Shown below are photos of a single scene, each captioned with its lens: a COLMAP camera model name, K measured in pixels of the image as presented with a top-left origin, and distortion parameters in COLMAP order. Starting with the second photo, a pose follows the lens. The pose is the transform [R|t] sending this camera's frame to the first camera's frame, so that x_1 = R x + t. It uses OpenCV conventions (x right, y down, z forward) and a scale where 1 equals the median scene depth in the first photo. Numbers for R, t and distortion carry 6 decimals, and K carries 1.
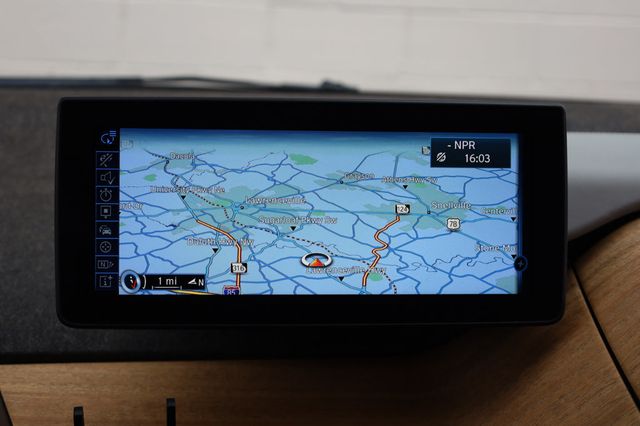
lens RADIAL K [[866.4, 0, 320.0], [0, 866.4, 213.0], [0, 0, 1]] dist [-0.016463, 0.011896]
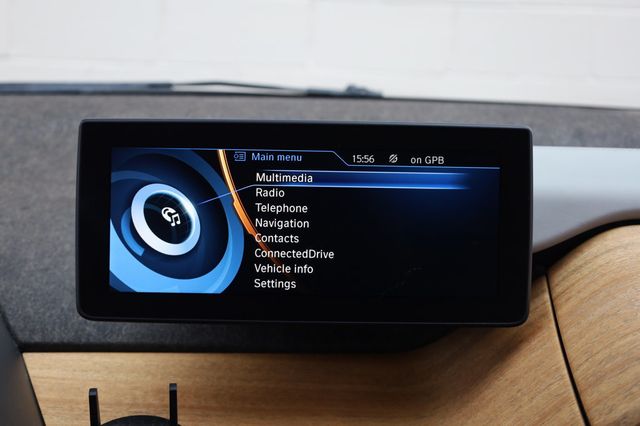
lens RADIAL K [[939.0, 0, 320.0], [0, 939.0, 213.0], [0, 0, 1]] dist [0.001997, -0.014764]
pose [[0.997617, 0.012664, -0.067829, 0.089680], [-0.012250, 0.999904, 0.006506, -0.019073], [0.067904, -0.005659, 0.997676, -0.197216]]
